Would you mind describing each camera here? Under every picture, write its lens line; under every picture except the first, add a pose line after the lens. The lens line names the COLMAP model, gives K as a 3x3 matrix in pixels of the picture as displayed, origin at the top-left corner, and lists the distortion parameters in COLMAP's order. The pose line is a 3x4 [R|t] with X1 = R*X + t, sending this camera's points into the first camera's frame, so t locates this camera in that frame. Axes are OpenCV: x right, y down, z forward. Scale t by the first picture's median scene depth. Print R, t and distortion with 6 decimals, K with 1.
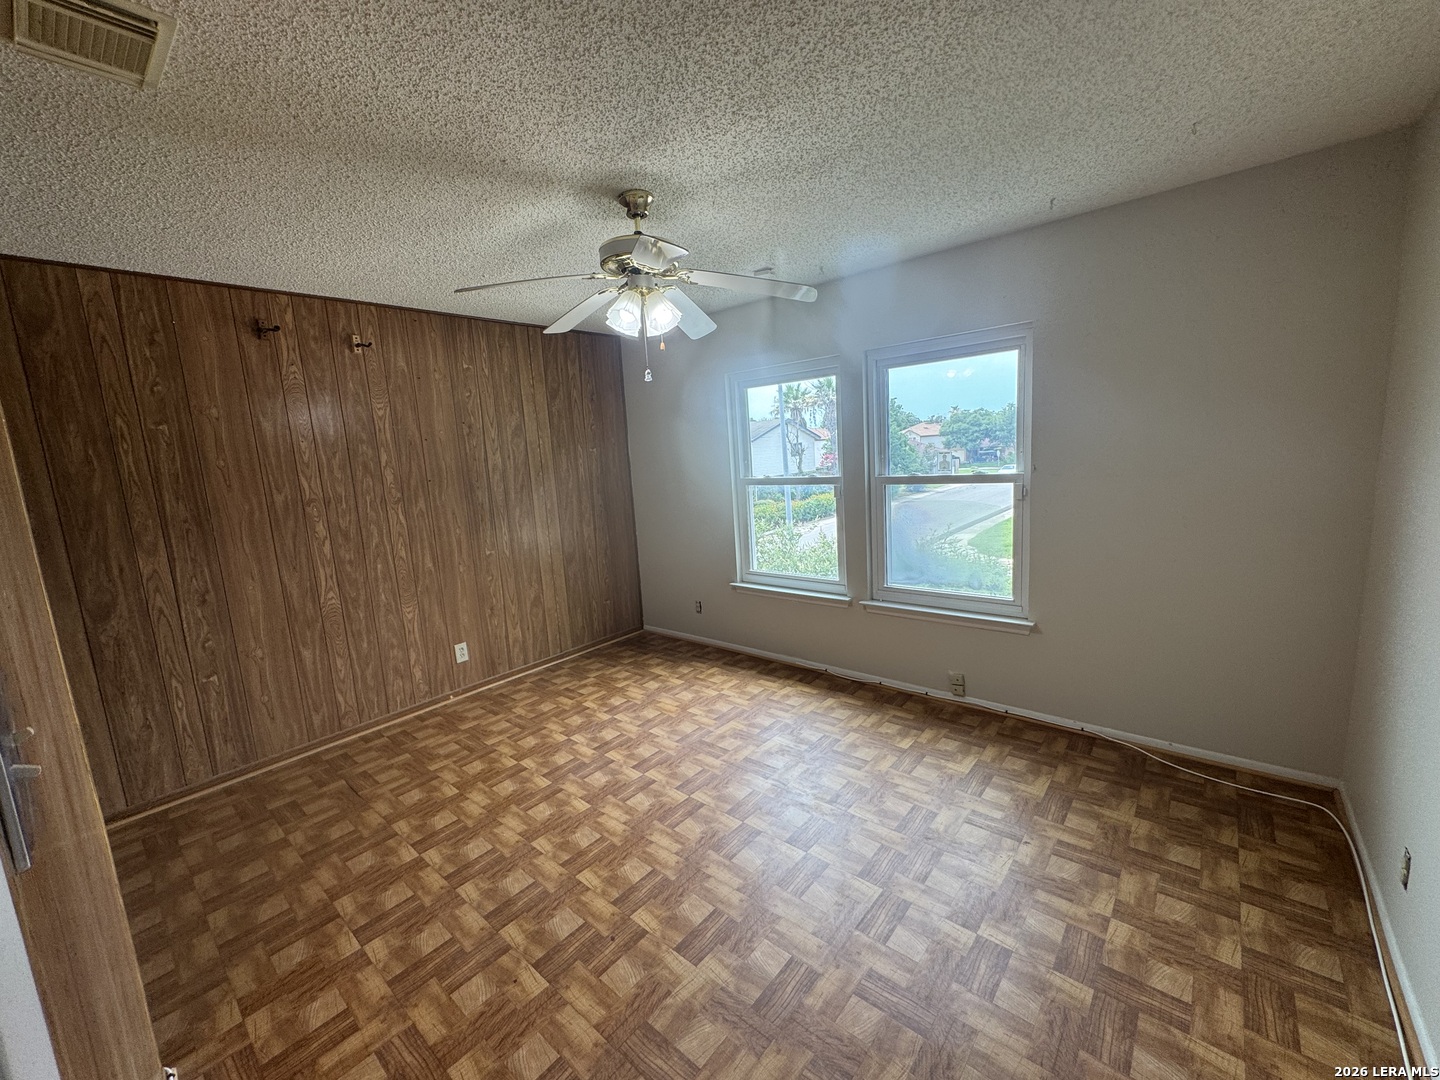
lens RADIAL K [[576.1, 0, 718.0], [0, 576.1, 539.8], [0, 0, 1]] dist [-0.002379, 0.000448]
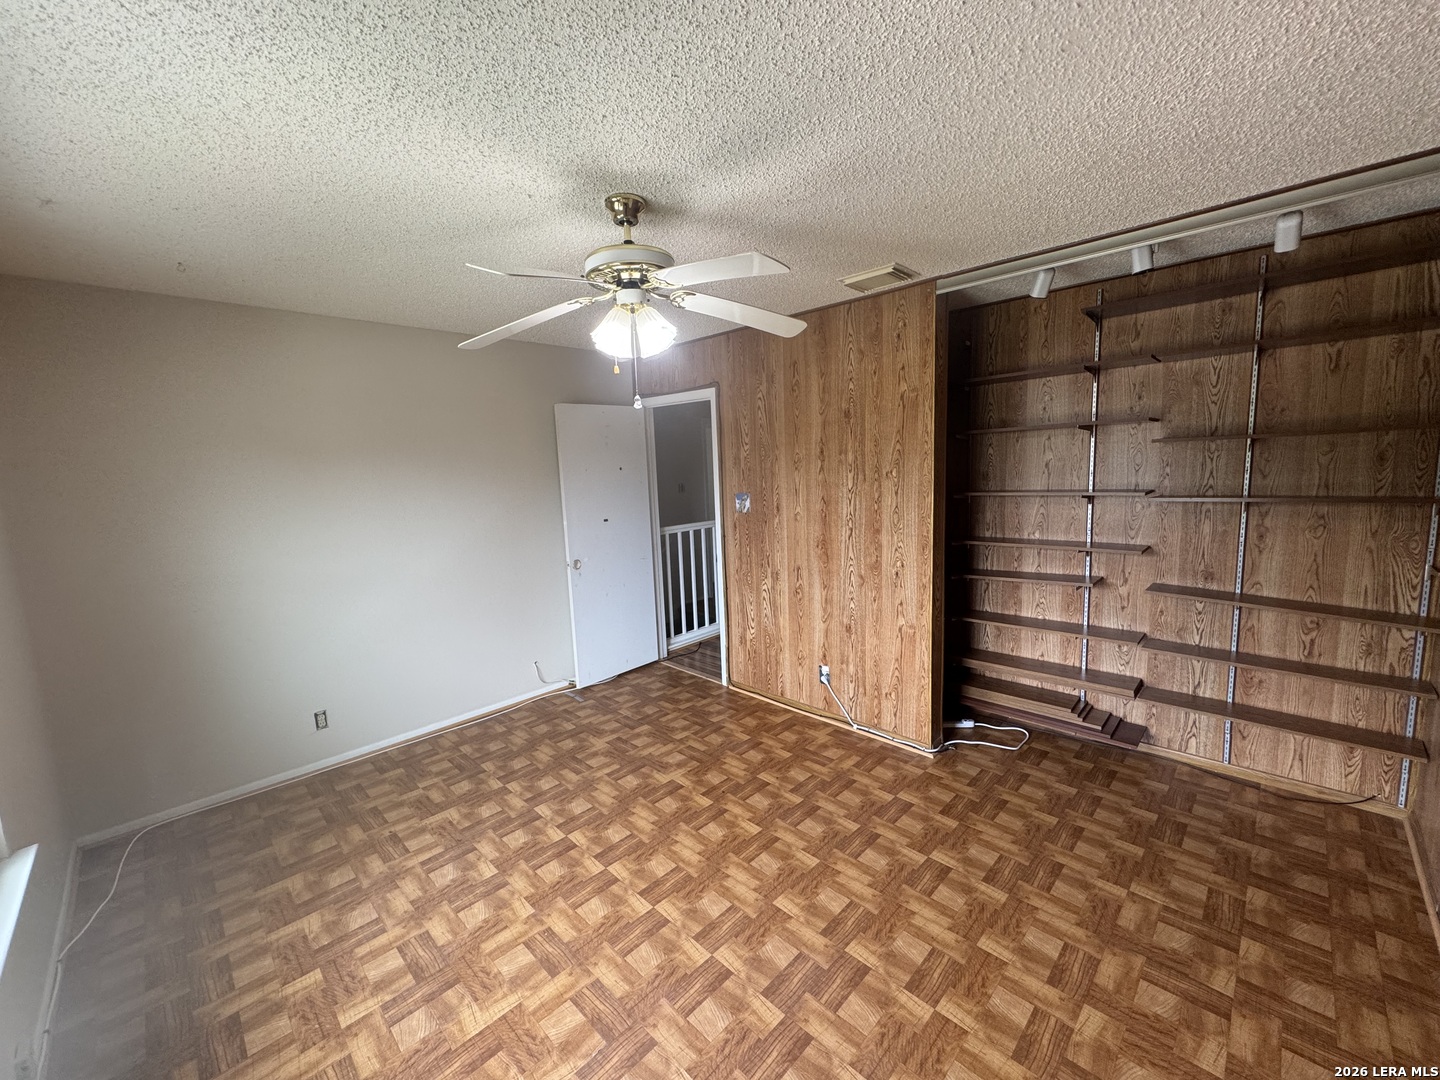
lens RADIAL K [[576.1, 0, 718.0], [0, 576.1, 539.8], [0, 0, 1]] dist [-0.002379, 0.000448]
pose [[-0.992289, 0.090667, 0.084506, -0.207470], [0.110874, 0.954084, 0.278263, -0.218743], [-0.055397, 0.285487, -0.956780, 1.316935]]
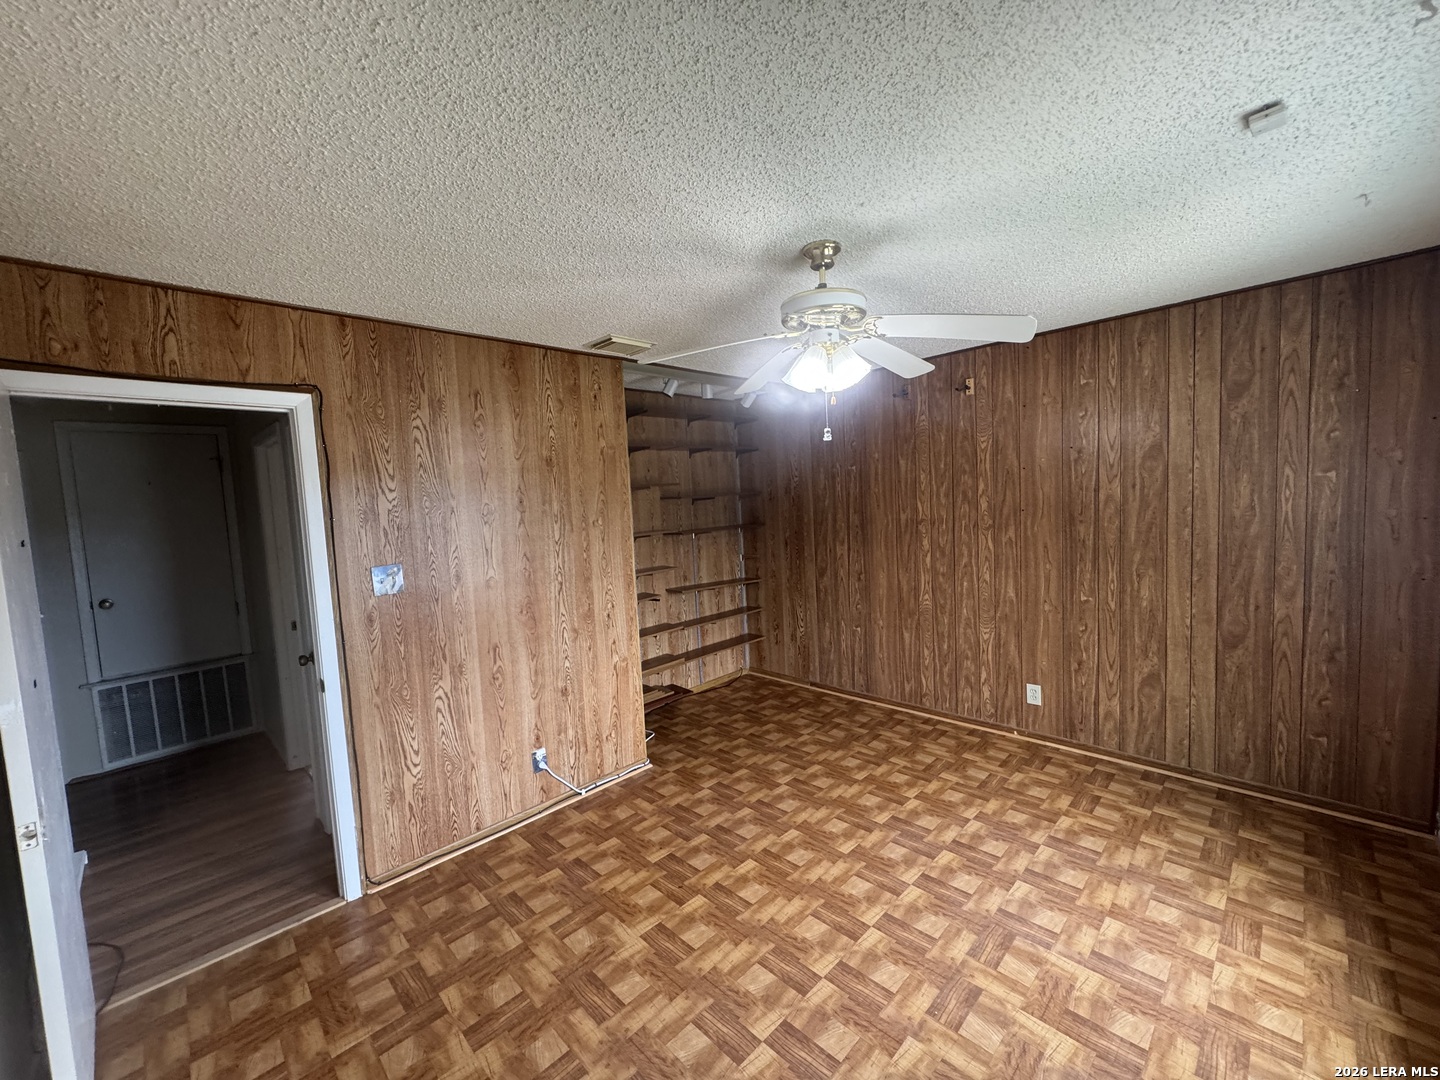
lens RADIAL K [[576.1, 0, 718.0], [0, 576.1, 539.8], [0, 0, 1]] dist [-0.002379, 0.000448]
pose [[-0.077076, 0.139110, -0.987273, 0.572818], [-0.098606, 0.984300, 0.146389, -0.163452], [0.992137, 0.108634, -0.062149, 0.624044]]
